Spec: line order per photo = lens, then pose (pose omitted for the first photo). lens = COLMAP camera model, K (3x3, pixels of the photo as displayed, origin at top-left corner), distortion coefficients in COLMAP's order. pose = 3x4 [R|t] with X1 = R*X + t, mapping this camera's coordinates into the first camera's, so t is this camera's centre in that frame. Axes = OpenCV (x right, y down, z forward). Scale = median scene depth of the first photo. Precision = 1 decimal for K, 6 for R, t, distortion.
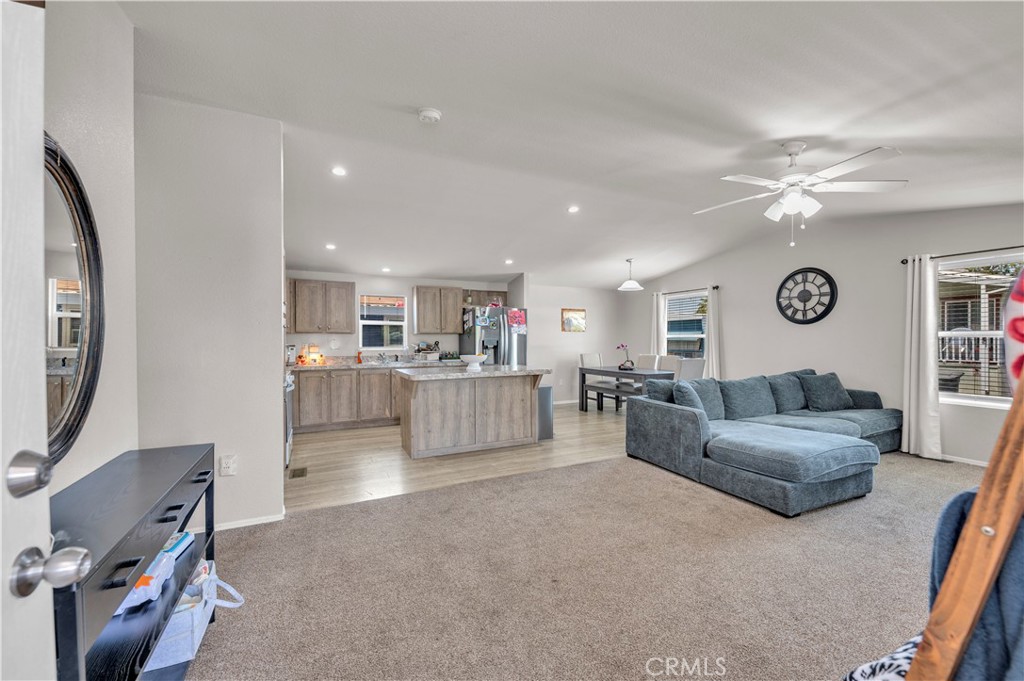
lens RADIAL K [[413.5, 0, 514.9], [0, 413.5, 345.8], [0, 0, 1]] dist [0.002795, -0.002867]
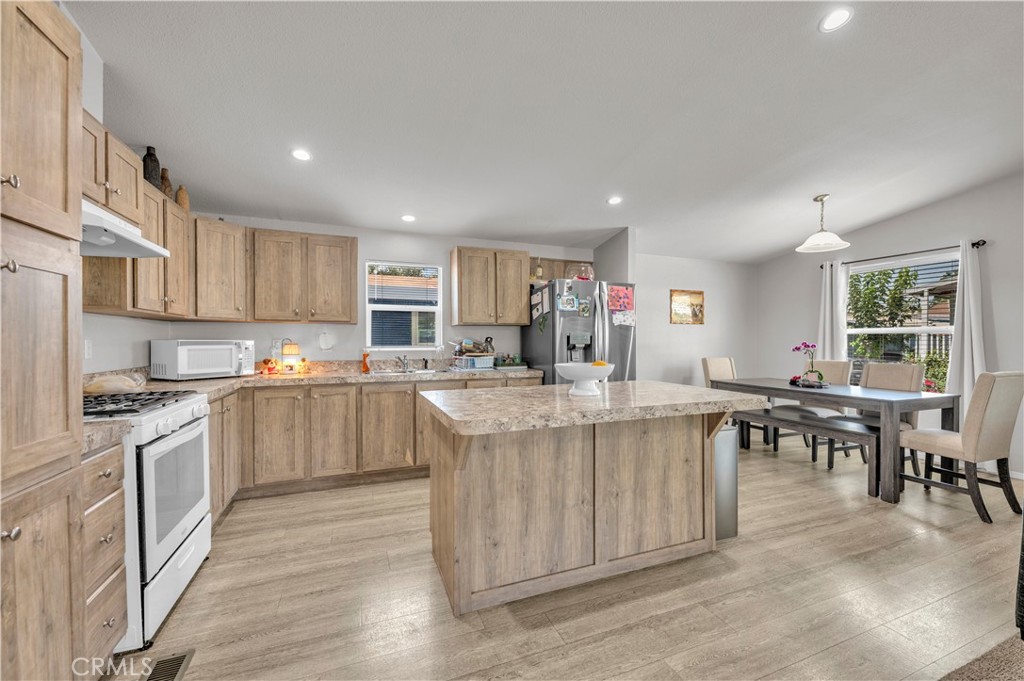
lens RADIAL K [[413.5, 0, 514.7], [0, 413.5, 343.4], [0, 0, 1]] dist [0.002795, -0.002867]
pose [[0.997256, 0.004002, -0.073918, -0.110123], [-0.004424, 0.999975, -0.005549, 0.001960], [0.073894, 0.005861, 0.997249, 0.403913]]
